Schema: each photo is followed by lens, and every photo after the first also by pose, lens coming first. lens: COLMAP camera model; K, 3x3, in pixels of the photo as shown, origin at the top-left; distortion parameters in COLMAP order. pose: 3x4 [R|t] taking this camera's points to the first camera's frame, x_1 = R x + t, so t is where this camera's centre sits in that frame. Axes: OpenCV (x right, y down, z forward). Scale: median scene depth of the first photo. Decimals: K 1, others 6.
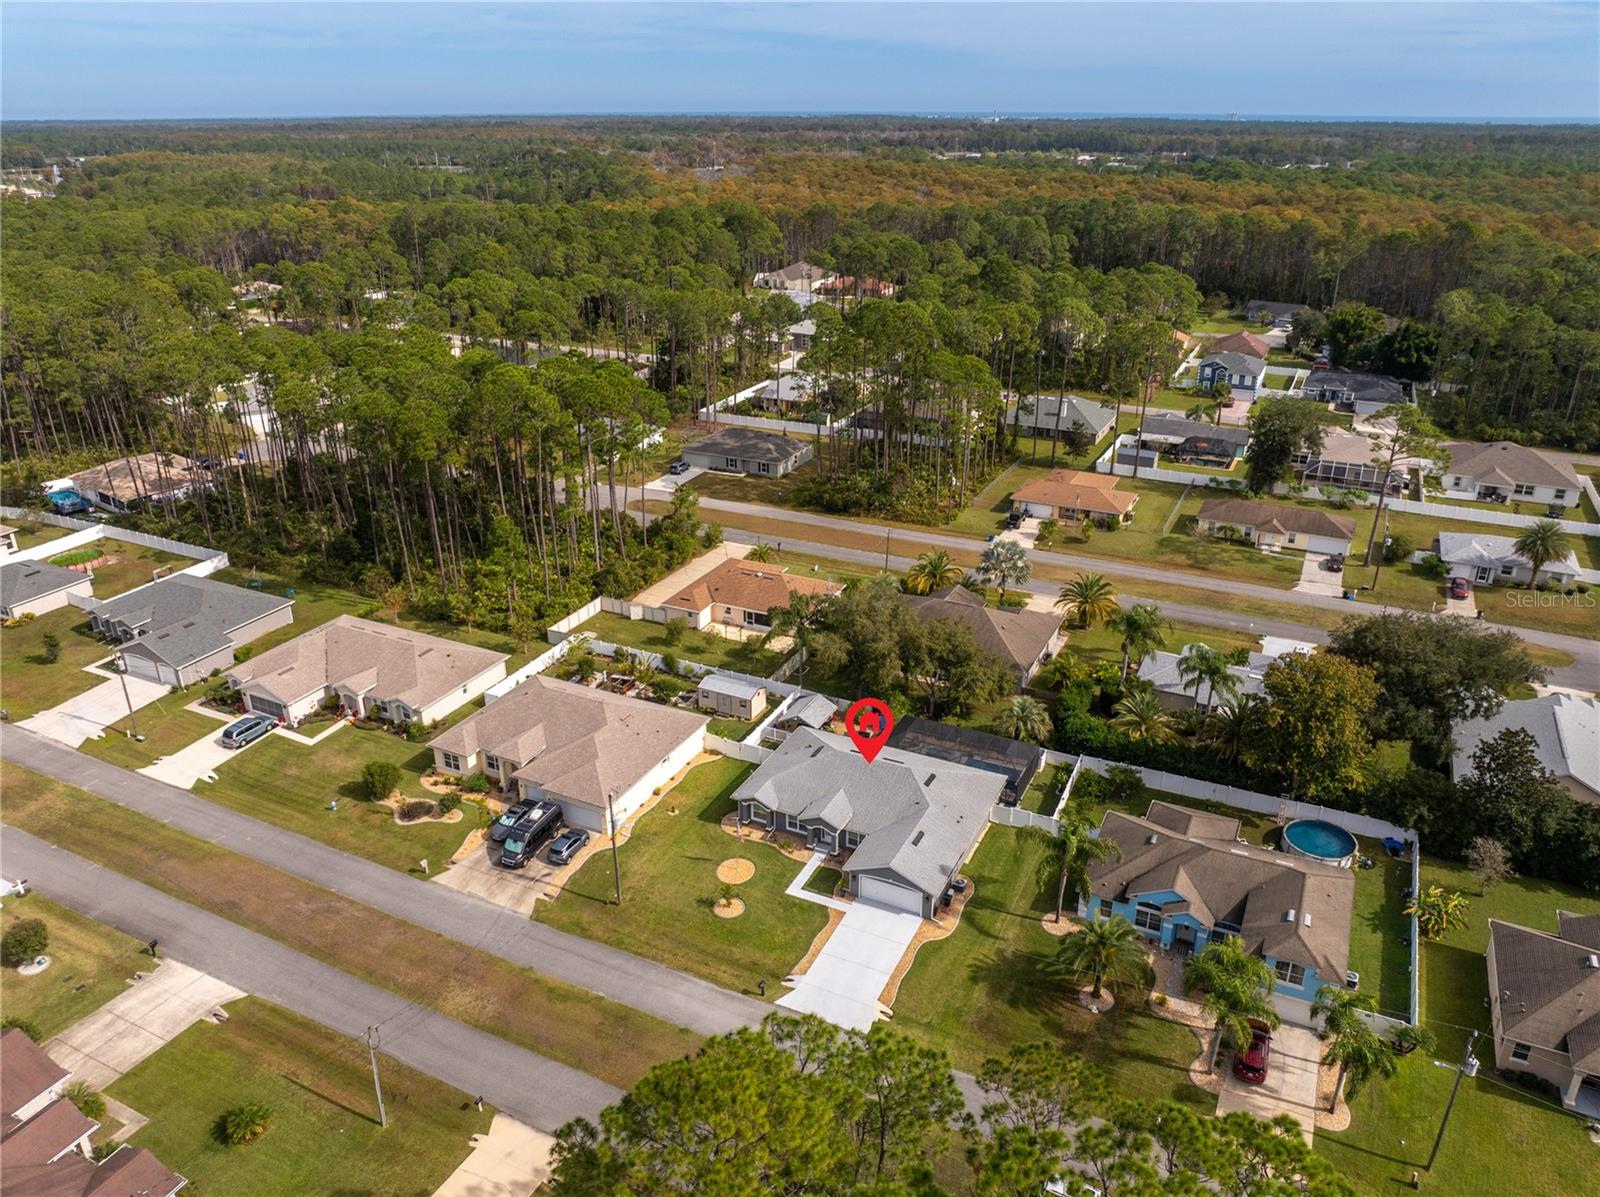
lens RADIAL K [[1132.7, 0, 806.9], [0, 1132.7, 588.4], [0, 0, 1]] dist [-0.030186, -0.008071]
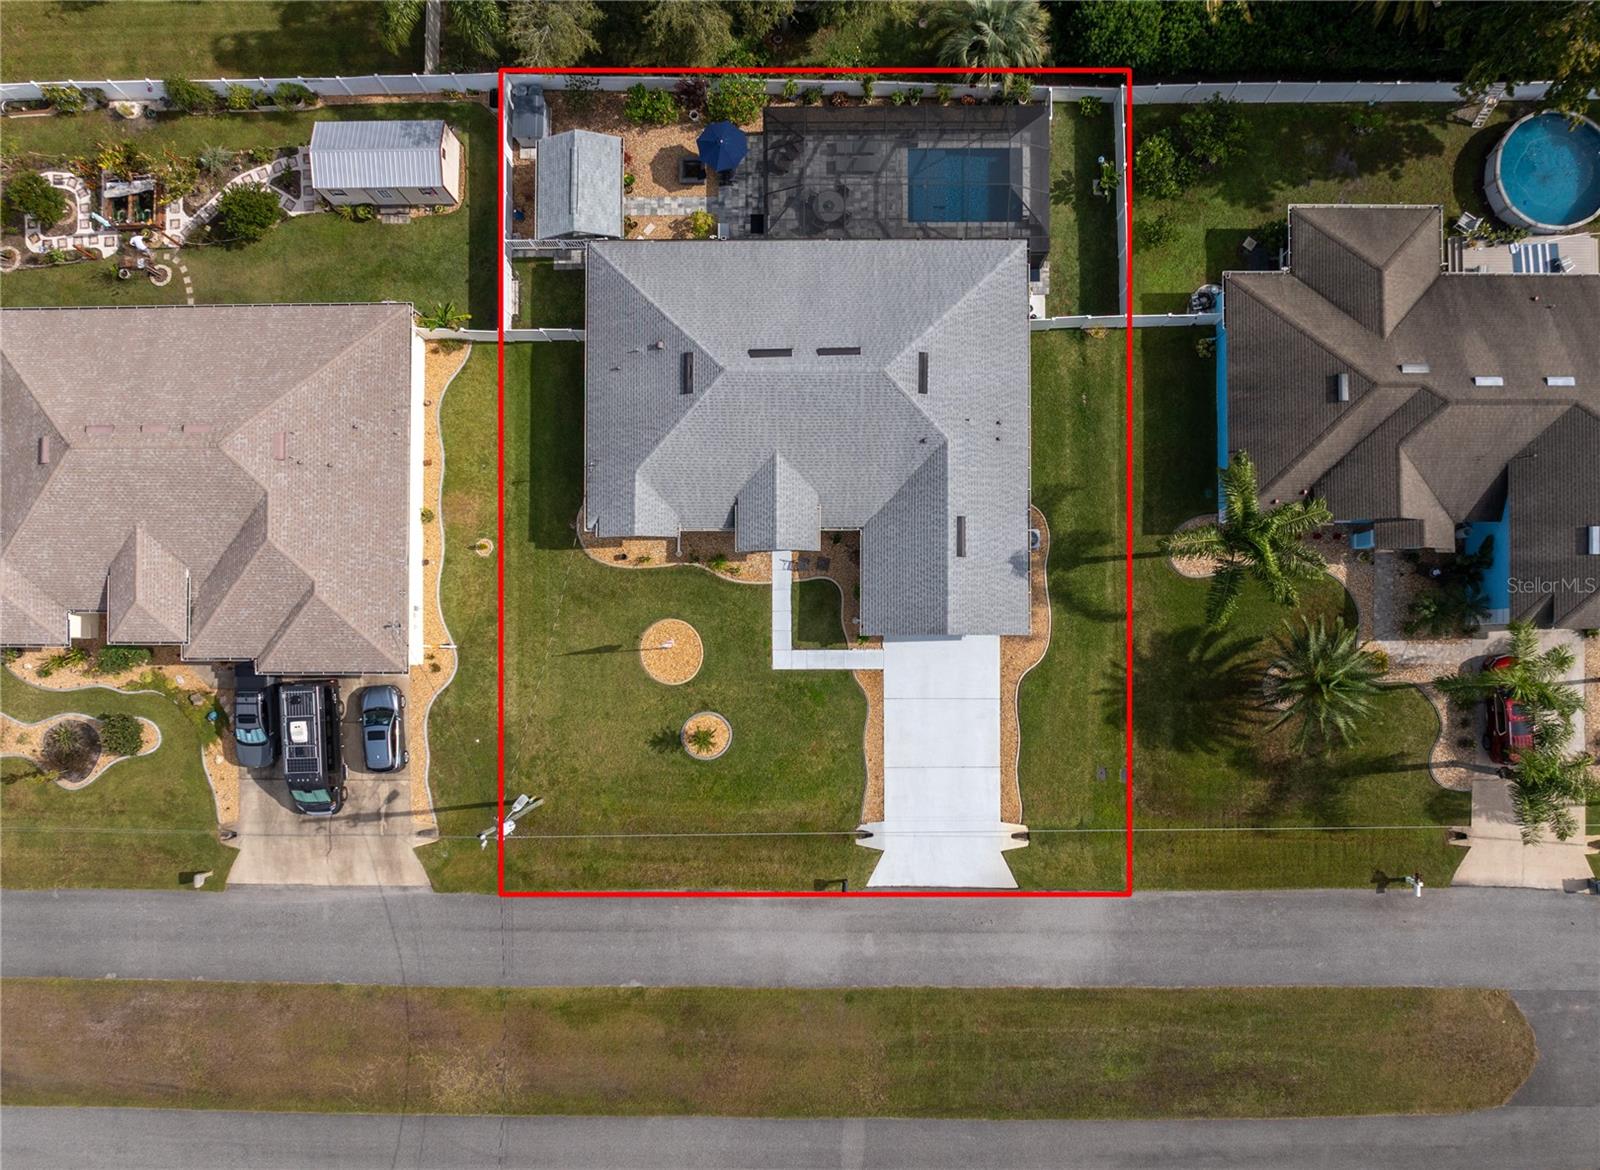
lens RADIAL K [[1187.3, 0, 840.6], [0, 1187.3, 616.5], [0, 0, 1]] dist [-0.020850, -0.026467]
pose [[0.897409, -0.441195, 0.002052, 0.017682], [0.181415, 0.373237, 0.909826, -0.227232], [-0.402177, -0.816113, 0.414986, 0.527860]]
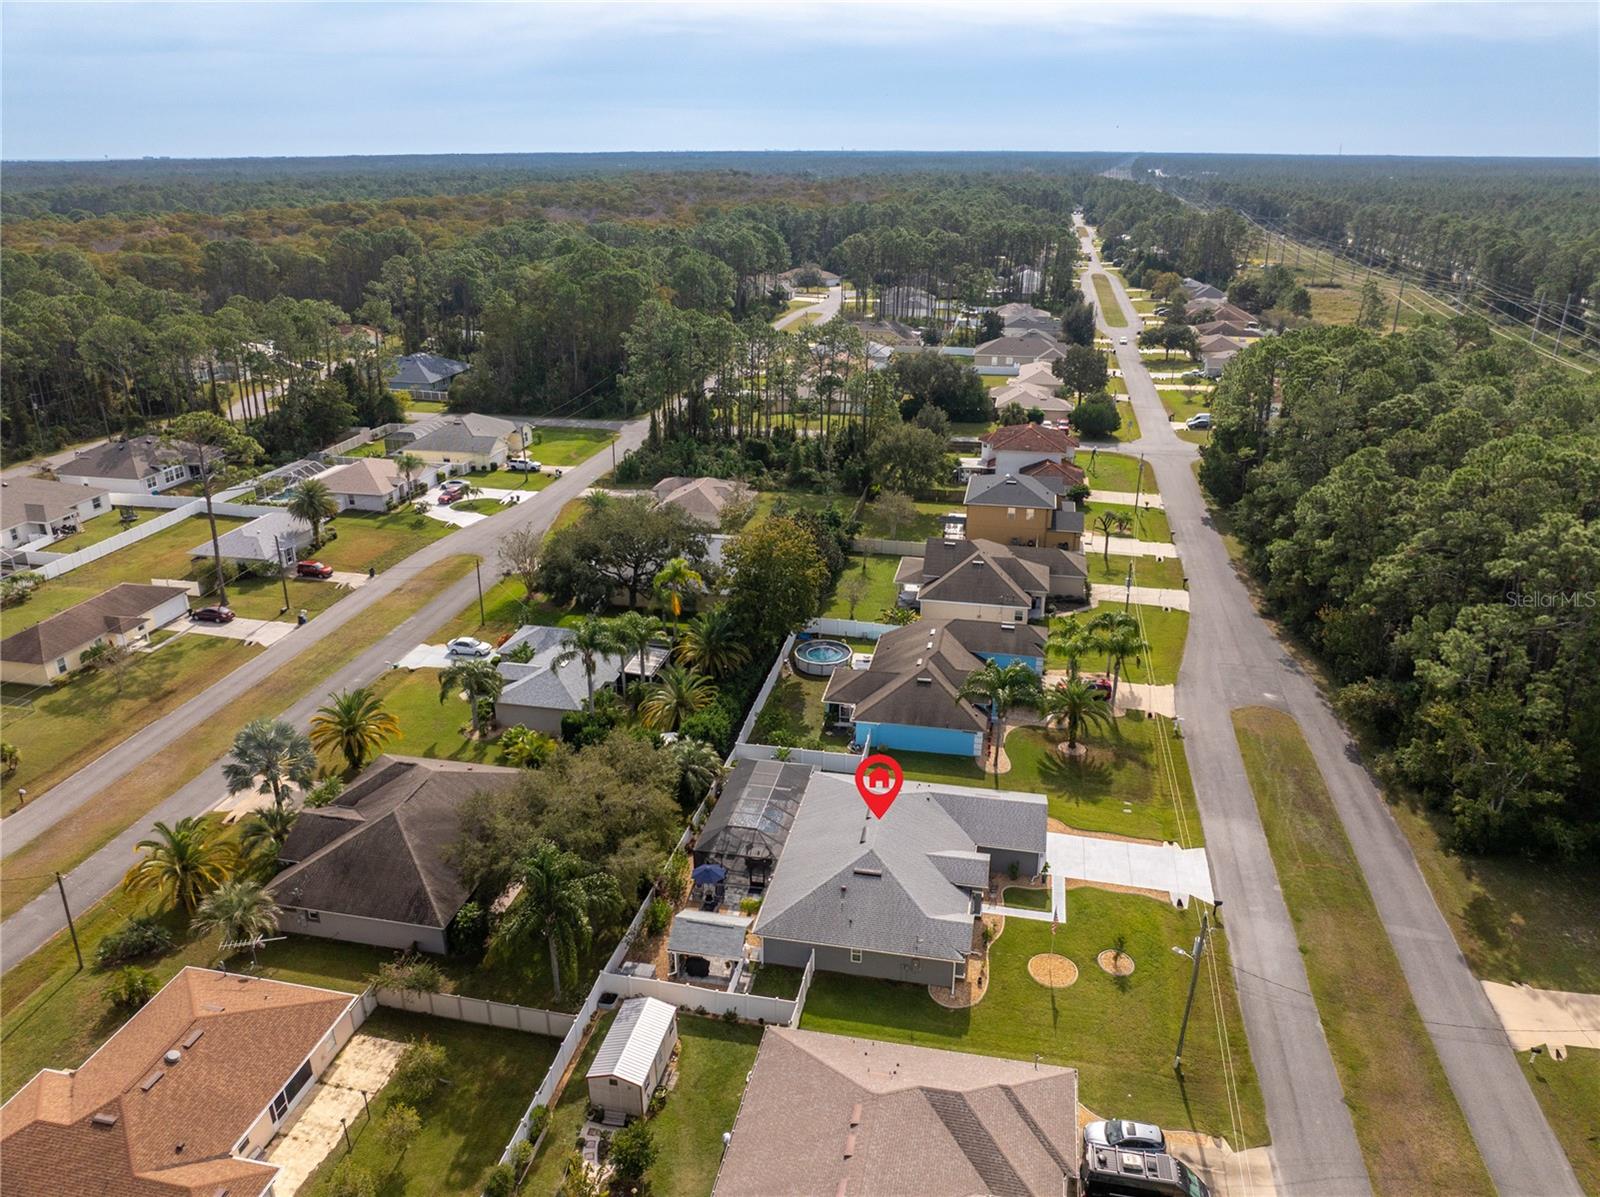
lens RADIAL K [[1132.7, 0, 806.7], [0, 1132.7, 600.6], [0, 0, 1]] dist [-0.030186, -0.008071]
pose [[-0.254977, -0.359525, 0.897624, -0.468492], [0.379374, 0.816679, 0.434868, -0.274570], [-0.889417, 0.451417, -0.071840, 0.802334]]
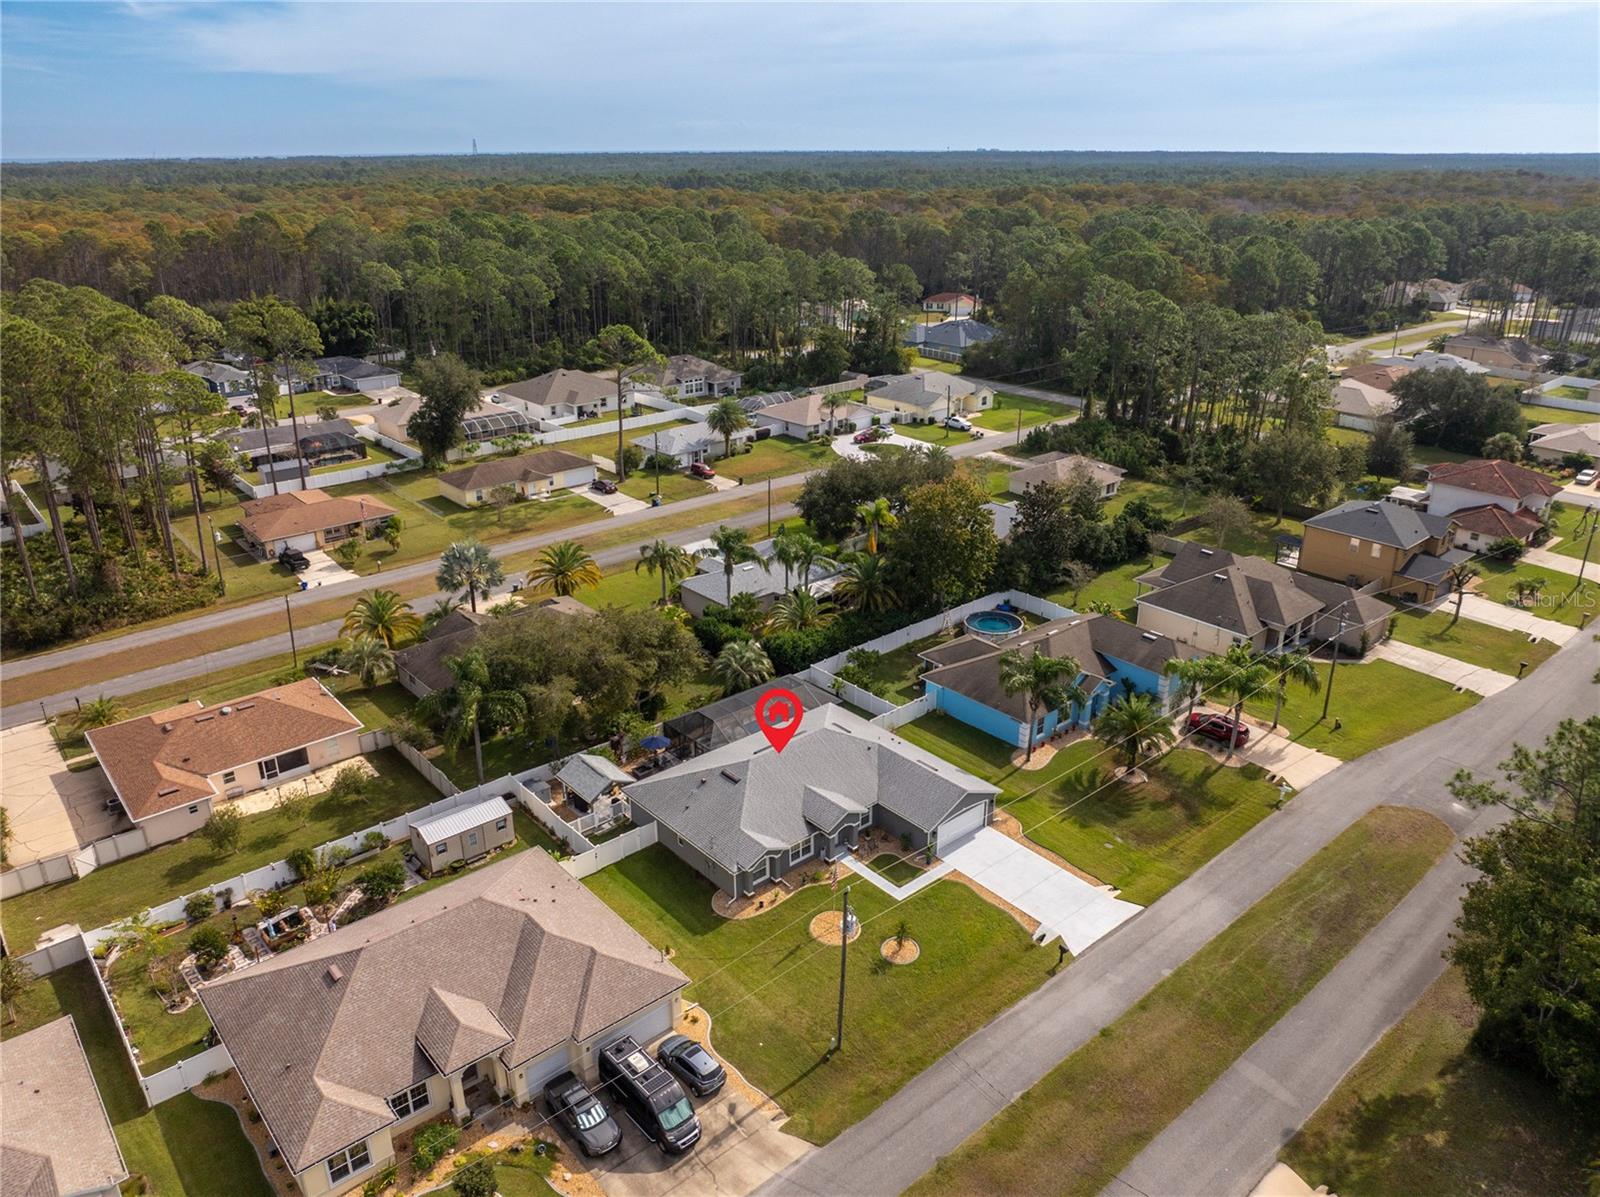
lens RADIAL K [[1132.7, 0, 803.5], [0, 1132.7, 592.9], [0, 0, 1]] dist [-0.030186, -0.008071]
pose [[0.388550, -0.338947, 0.856822, -0.481529], [0.362702, 0.911075, 0.195932, -0.086945], [-0.847040, 0.234641, 0.476935, 0.436781]]
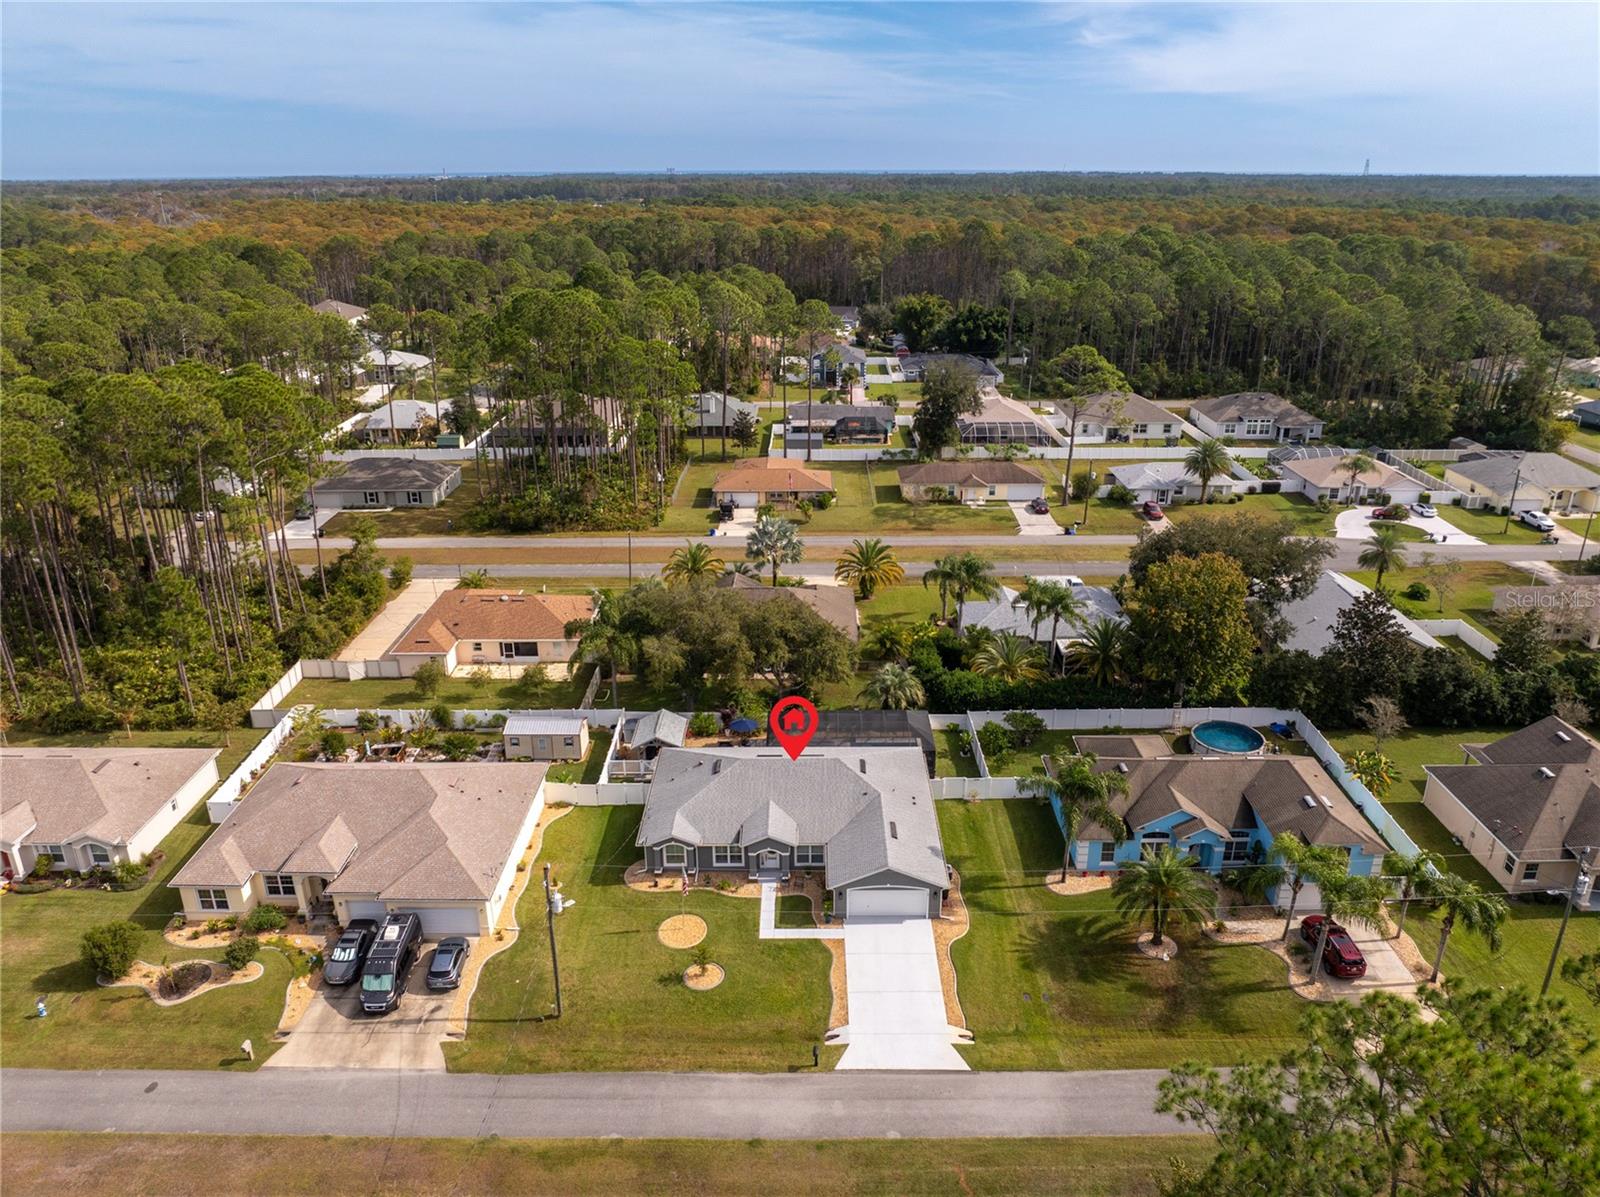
lens RADIAL K [[1132.7, 0, 801.9], [0, 1132.7, 575.7], [0, 0, 1]] dist [-0.030186, -0.008071]
pose [[0.900203, -0.150027, 0.408810, -0.198920], [0.172648, 0.984805, -0.018764, 0.026757], [-0.399783, 0.087472, 0.912427, 0.170251]]
